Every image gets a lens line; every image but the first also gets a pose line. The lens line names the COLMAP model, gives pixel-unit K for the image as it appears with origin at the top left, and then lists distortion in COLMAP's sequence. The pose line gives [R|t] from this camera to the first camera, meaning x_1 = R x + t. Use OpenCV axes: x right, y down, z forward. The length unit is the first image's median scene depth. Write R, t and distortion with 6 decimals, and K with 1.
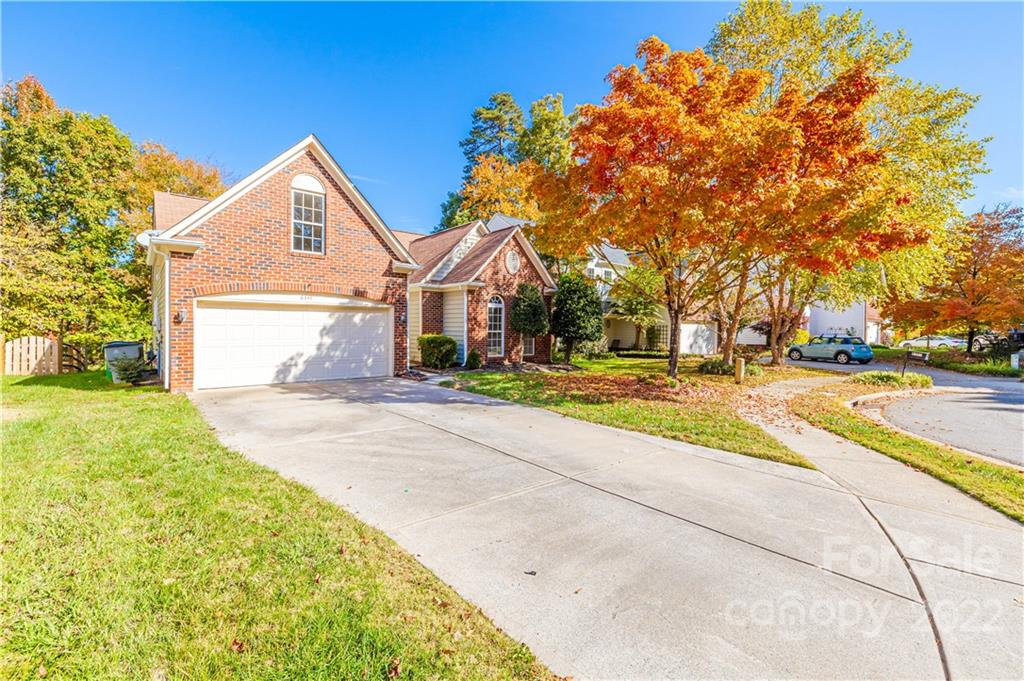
lens RADIAL K [[430.8, 0, 512.0], [0, 430.8, 340.5], [0, 0, 1]] dist [0.002635, -0.000163]
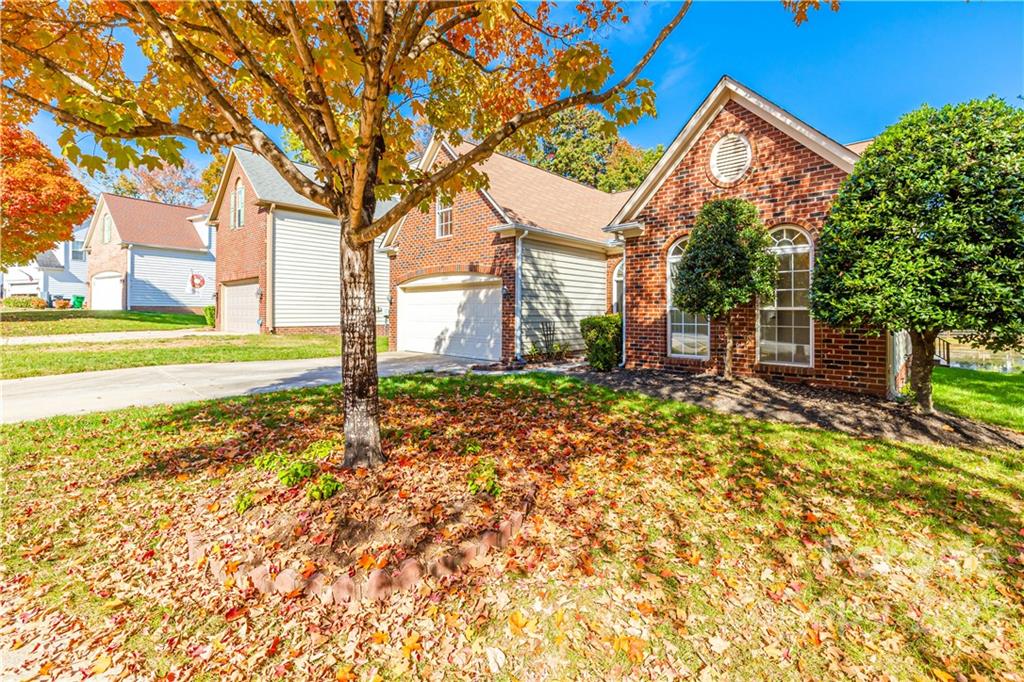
lens RADIAL K [[437.4, 0, 549.5], [0, 437.4, 309.4], [0, 0, 1]] dist [-0.000196, 0.000018]
pose [[0.136831, -0.012778, -0.990512, 0.598431], [-0.030255, 0.999396, -0.017072, -0.008276], [0.990132, 0.032304, 0.136362, 1.017988]]
